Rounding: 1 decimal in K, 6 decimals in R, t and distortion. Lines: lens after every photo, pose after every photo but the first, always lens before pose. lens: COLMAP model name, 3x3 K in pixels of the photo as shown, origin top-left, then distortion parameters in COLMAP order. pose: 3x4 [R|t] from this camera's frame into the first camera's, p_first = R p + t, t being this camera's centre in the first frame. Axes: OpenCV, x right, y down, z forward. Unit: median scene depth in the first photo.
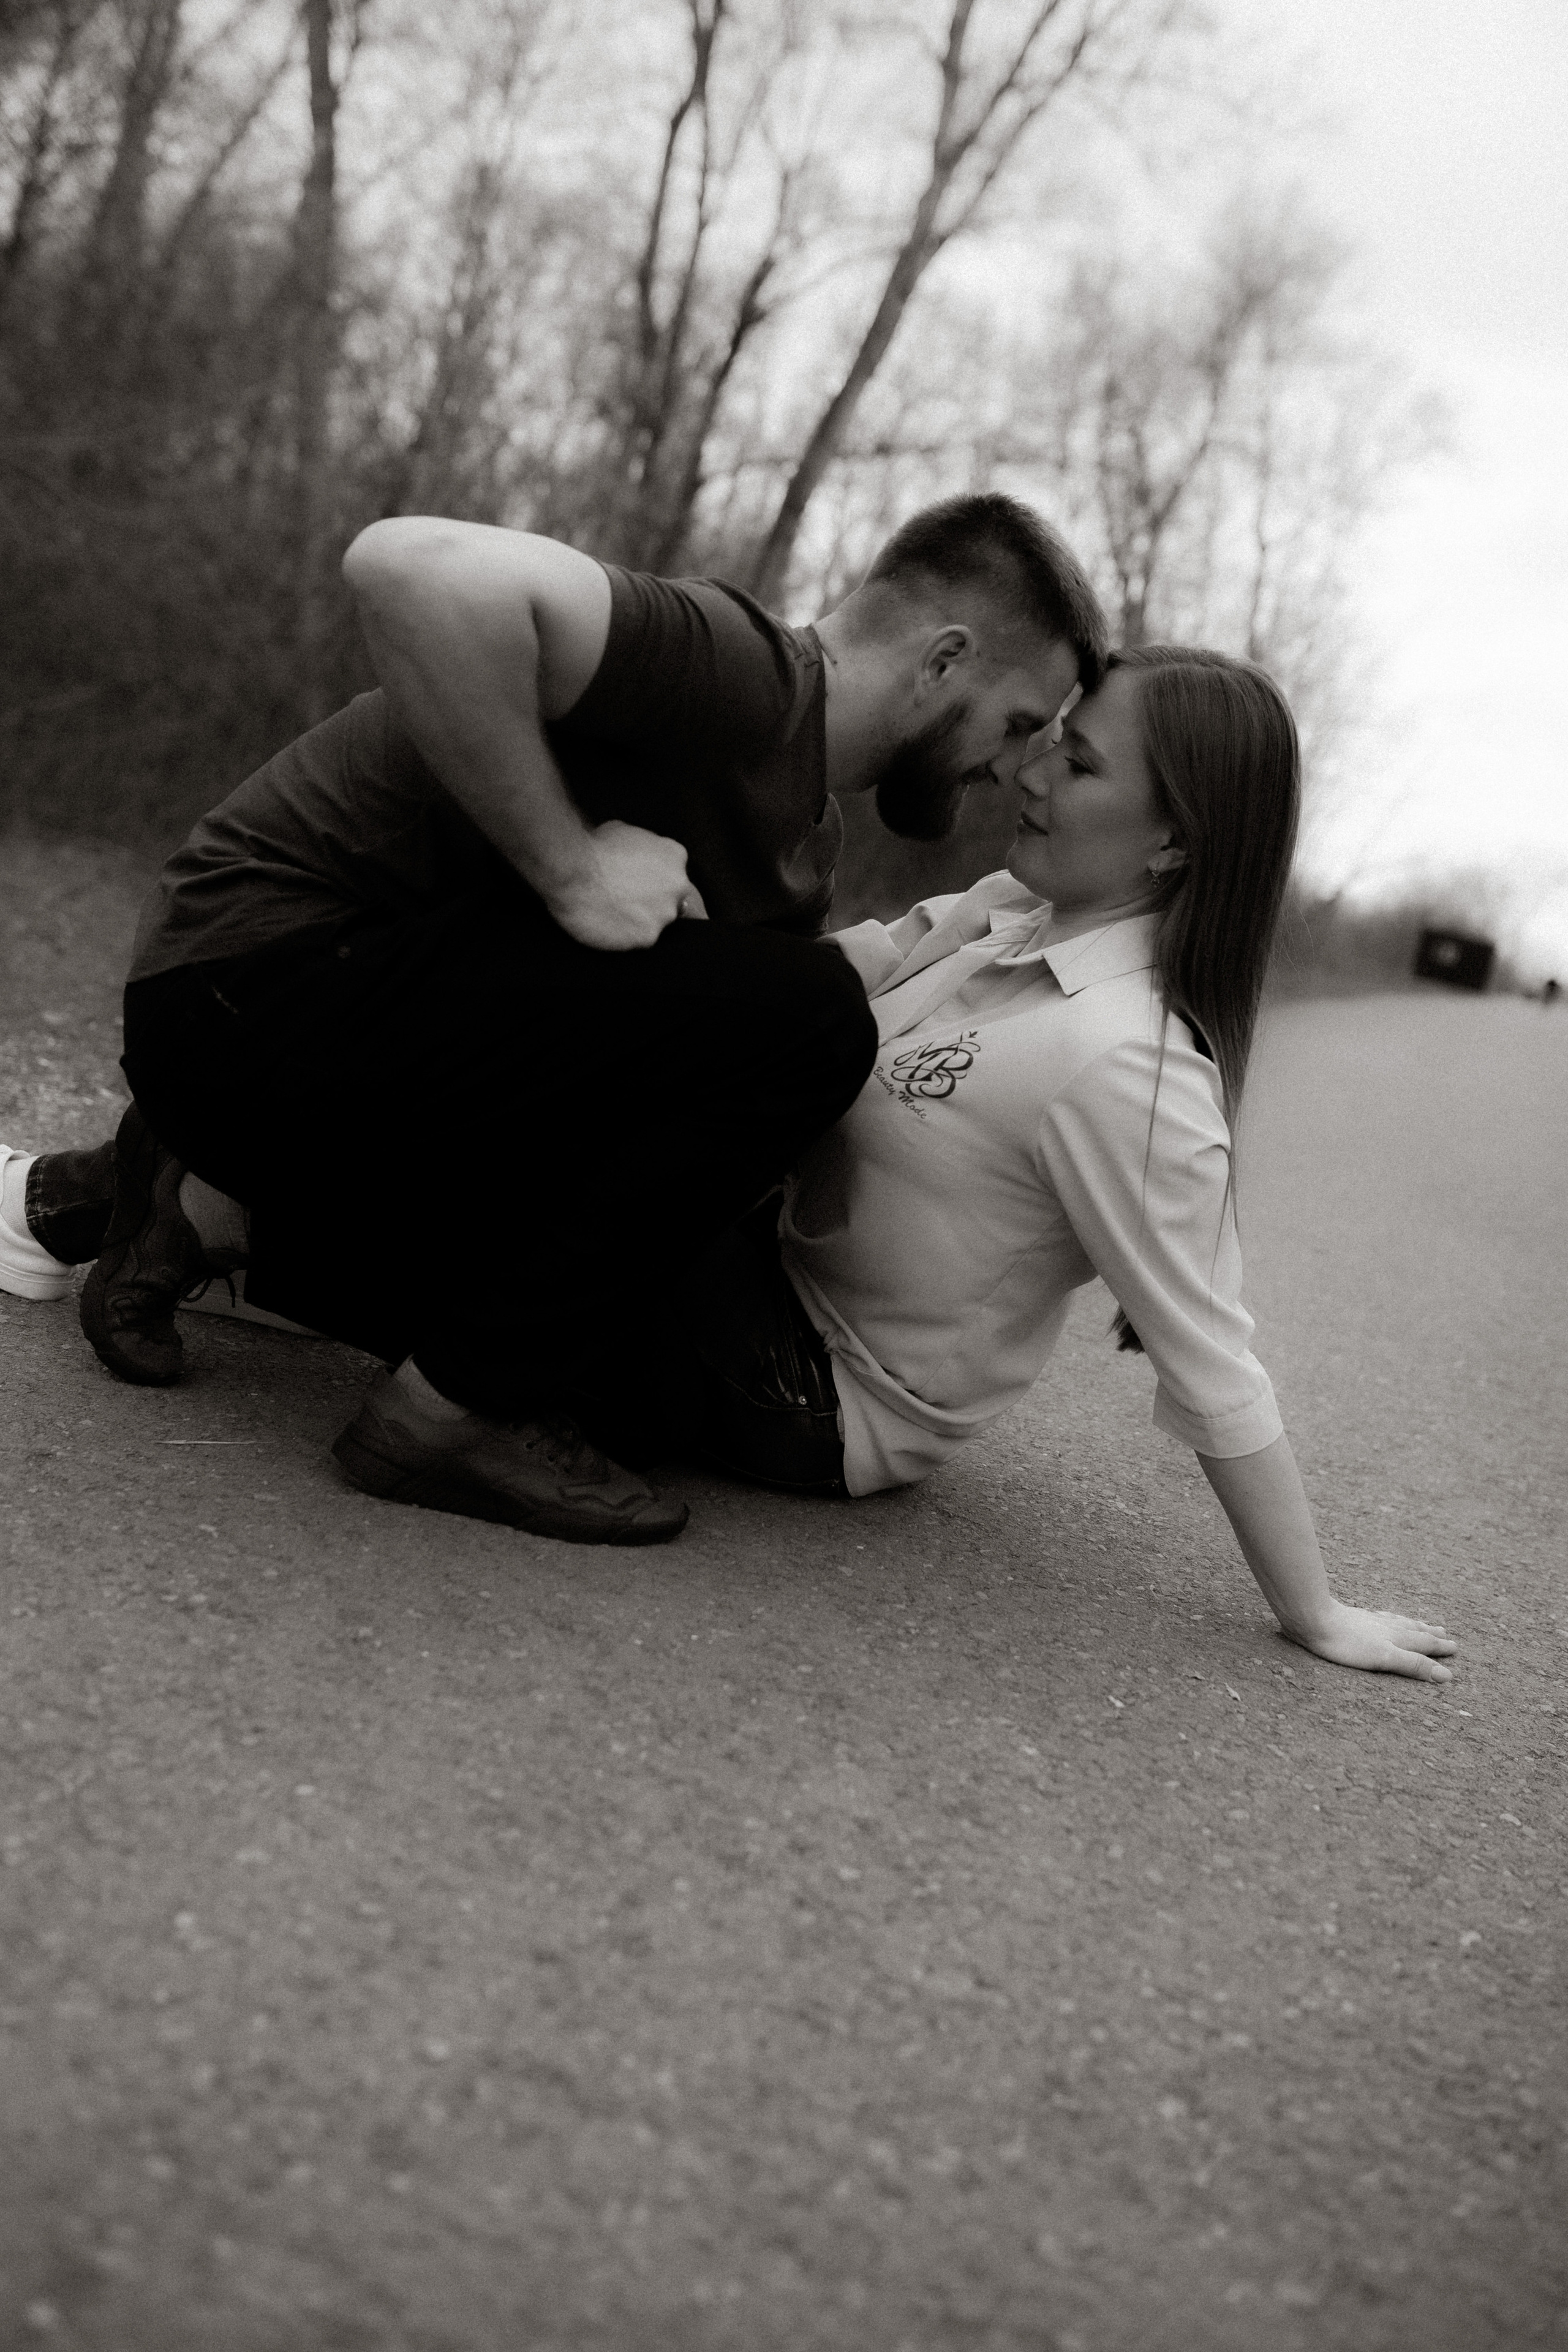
lens RADIAL K [[2237.5, 0, 799.2], [0, 2237.5, 1181.8], [0, 0, 1]] dist [-0.060065, 0.089304]
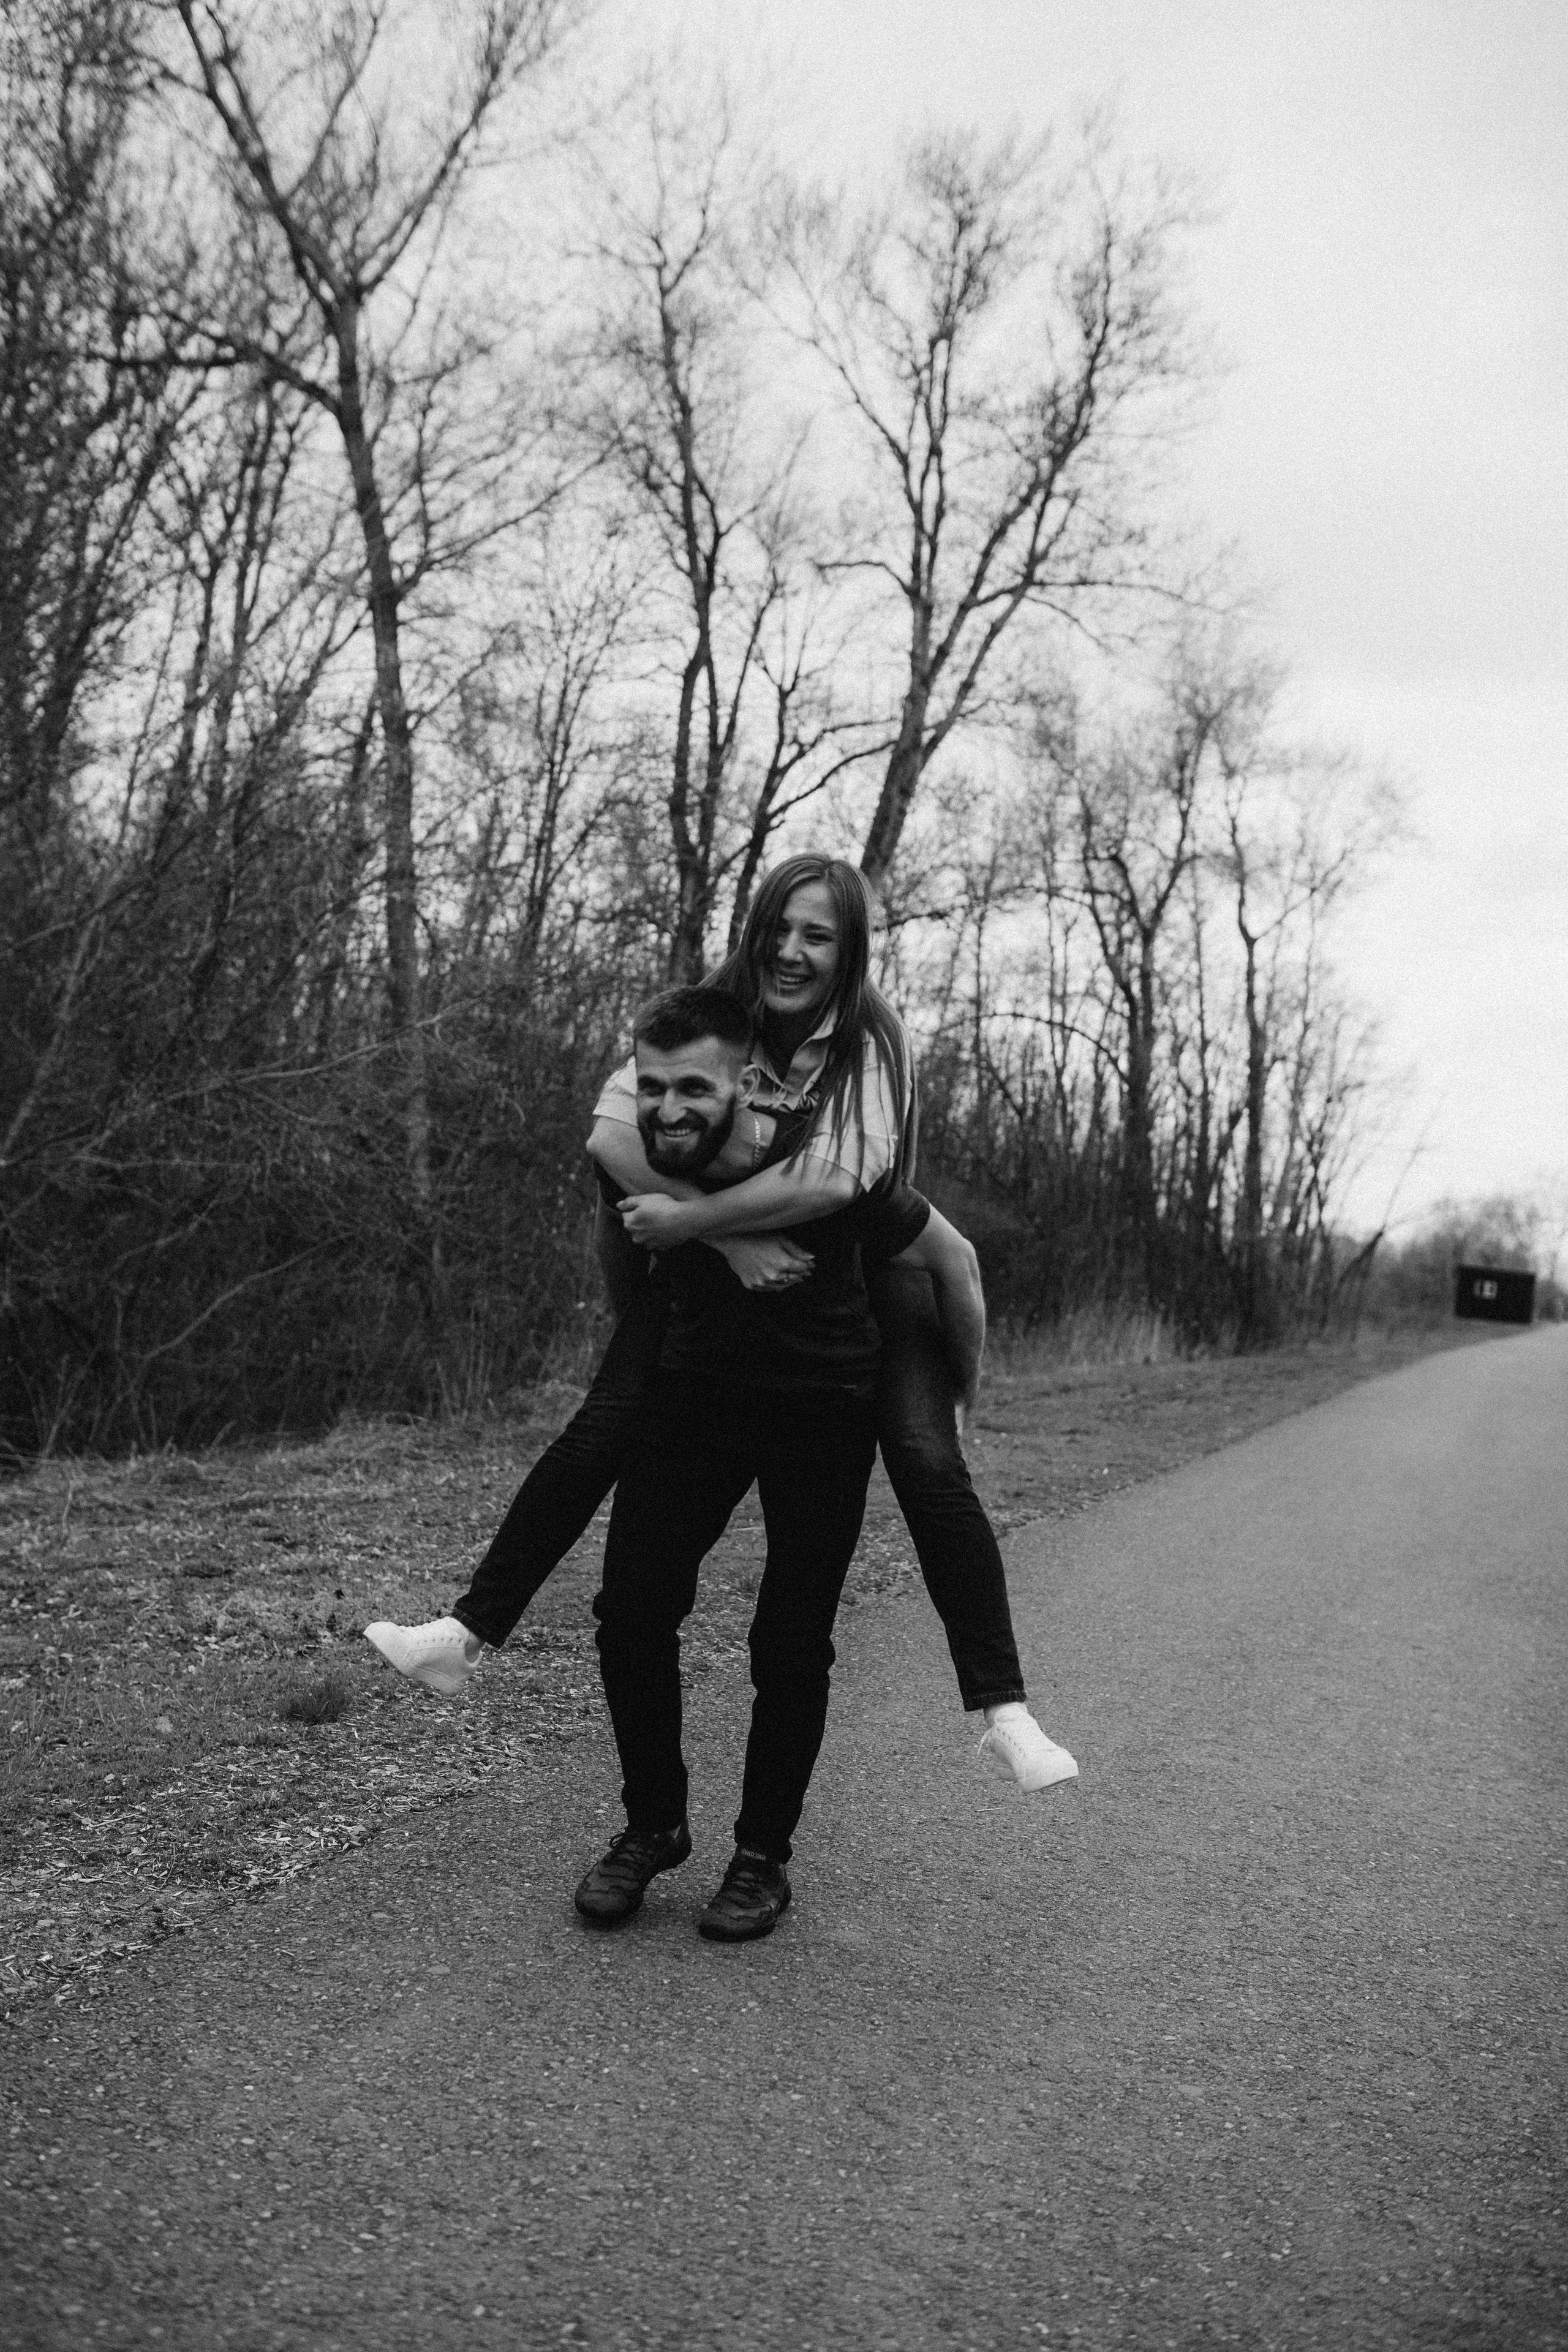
lens RADIAL K [[2237.5, 0, 799.2], [0, 2237.5, 1181.8], [0, 0, 1]] dist [-0.060065, 0.089304]
pose [[0.992665, -0.120488, -0.009950, -0.015233], [0.116689, 0.976381, -0.181835, -0.005714], [0.031624, 0.179340, 0.983279, -0.065413]]
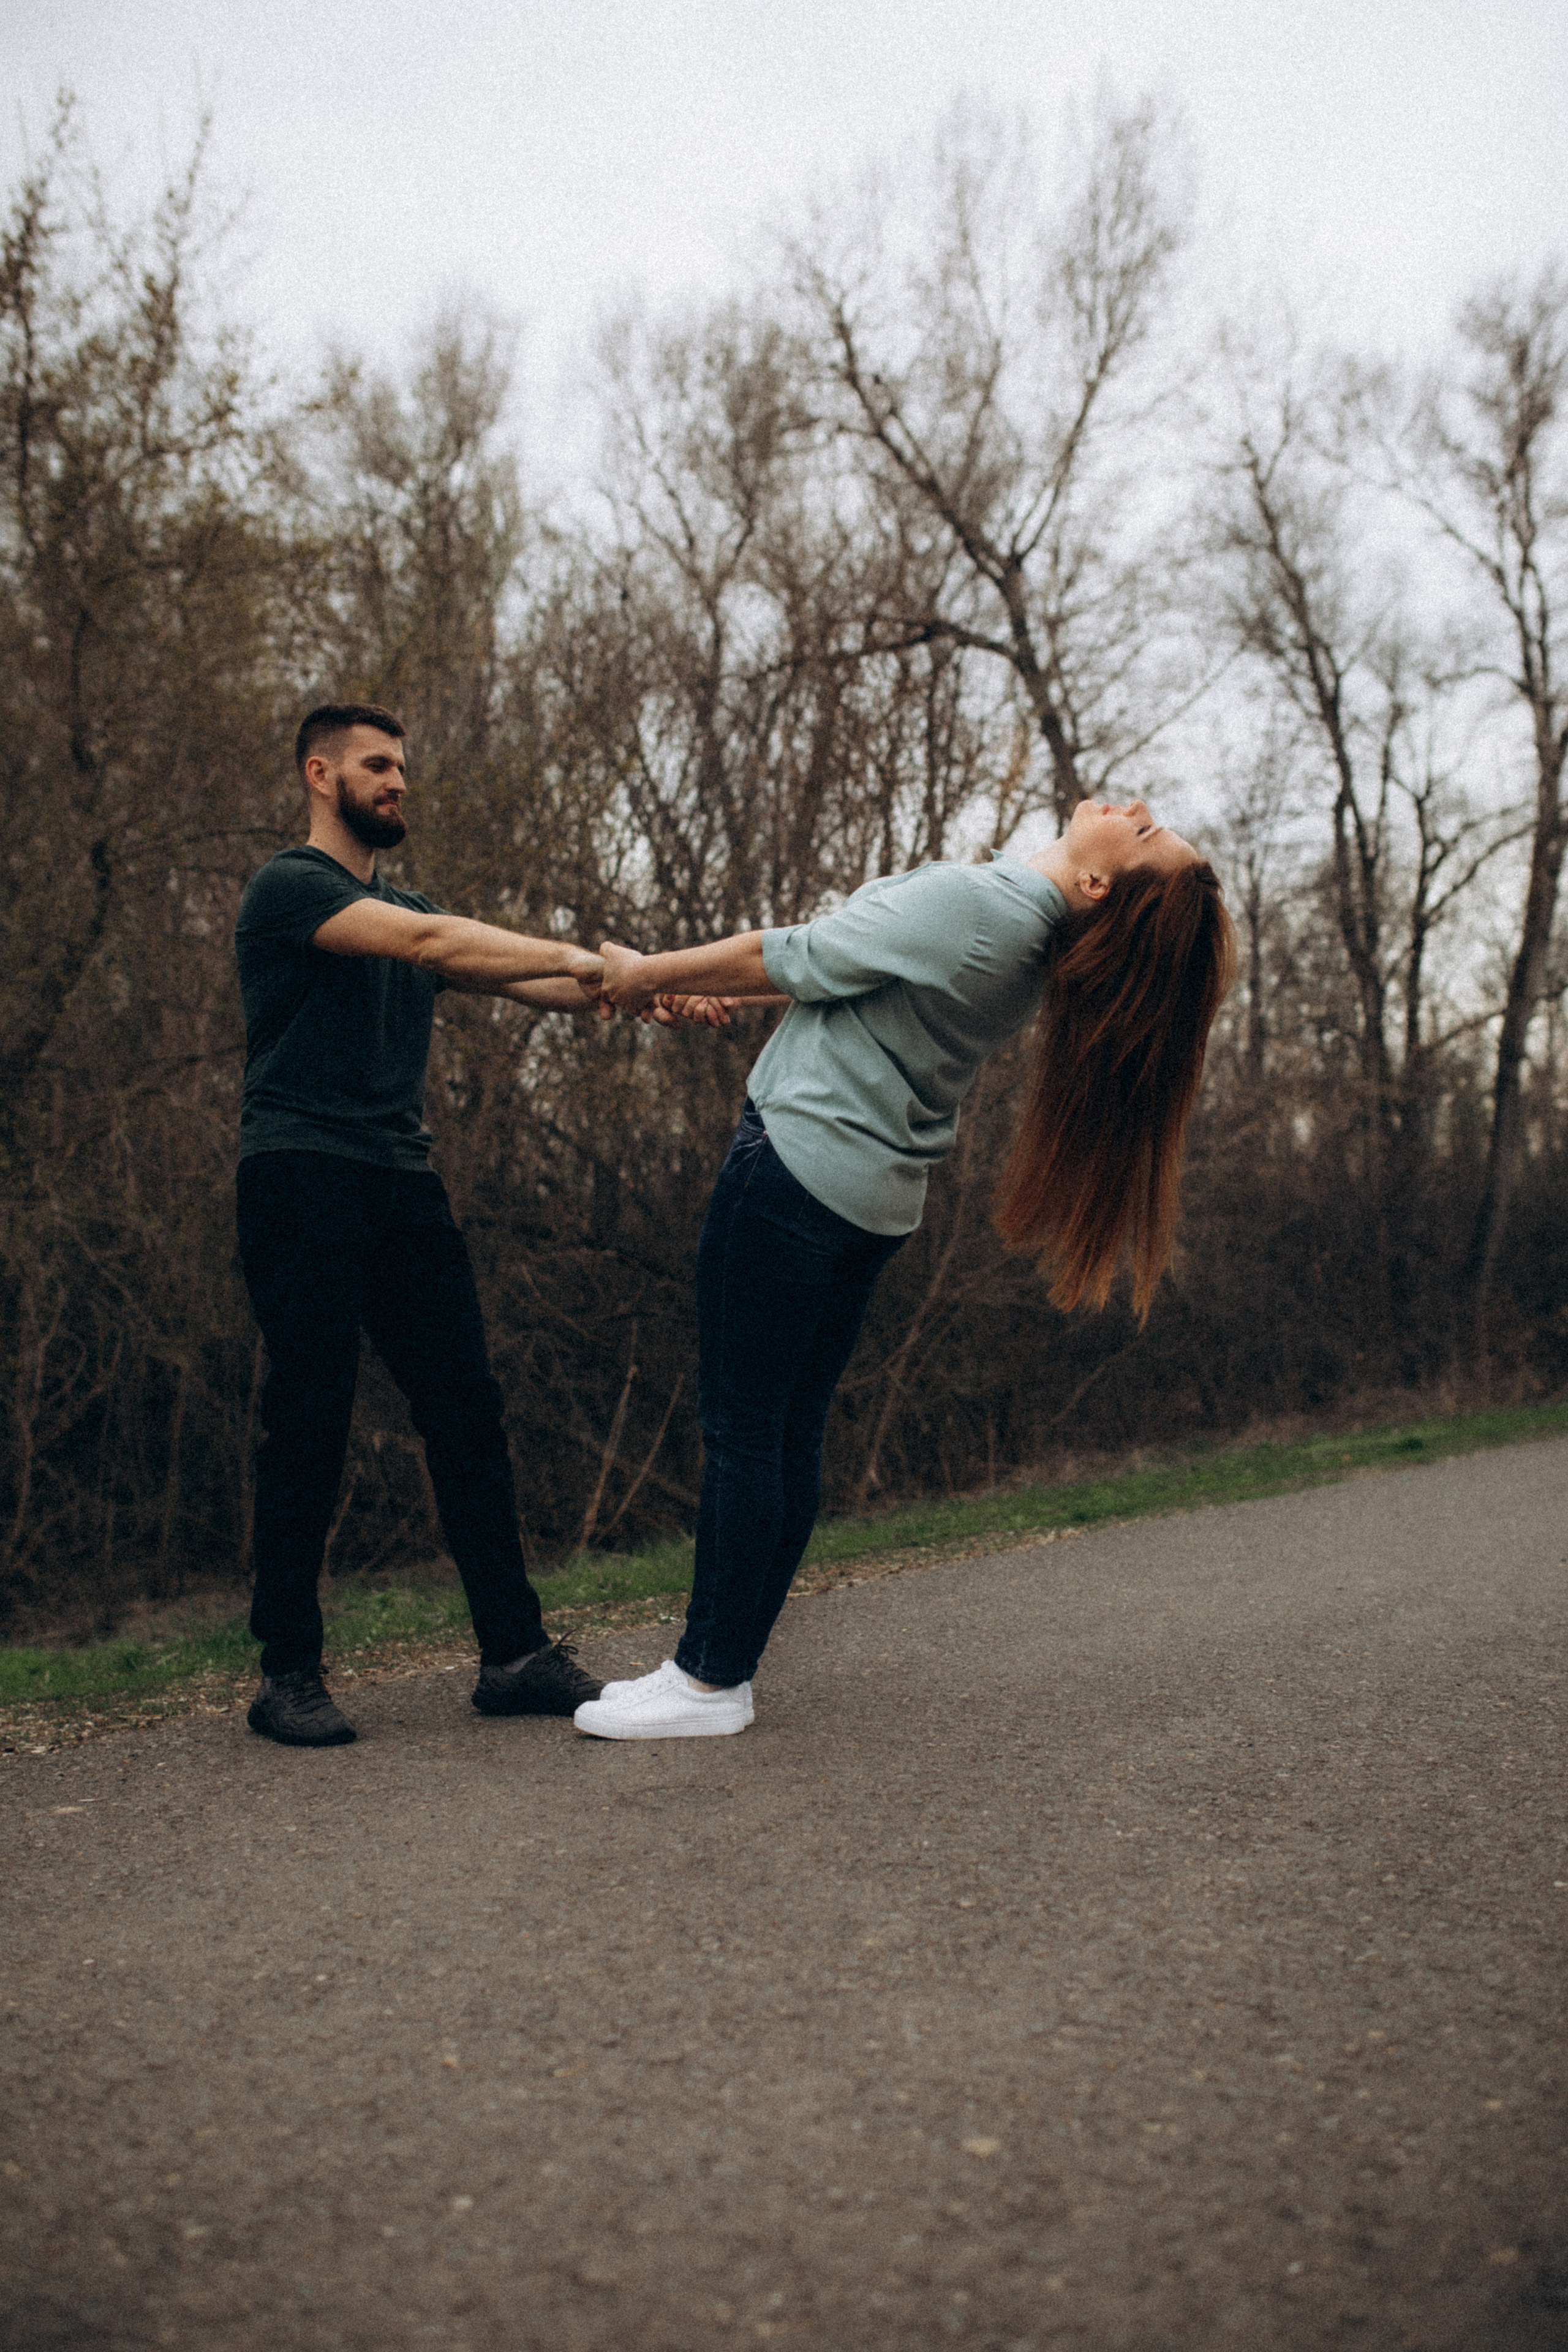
lens RADIAL K [[2285.1, 0, 786.6], [0, 2285.1, 1160.5], [0, 0, 1]] dist [-0.021436, -0.002980]
pose [[0.918612, -0.278648, -0.280192, -0.028137], [0.195343, 0.936575, -0.290979, 0.029309], [0.343502, 0.212563, 0.914780, -0.223876]]
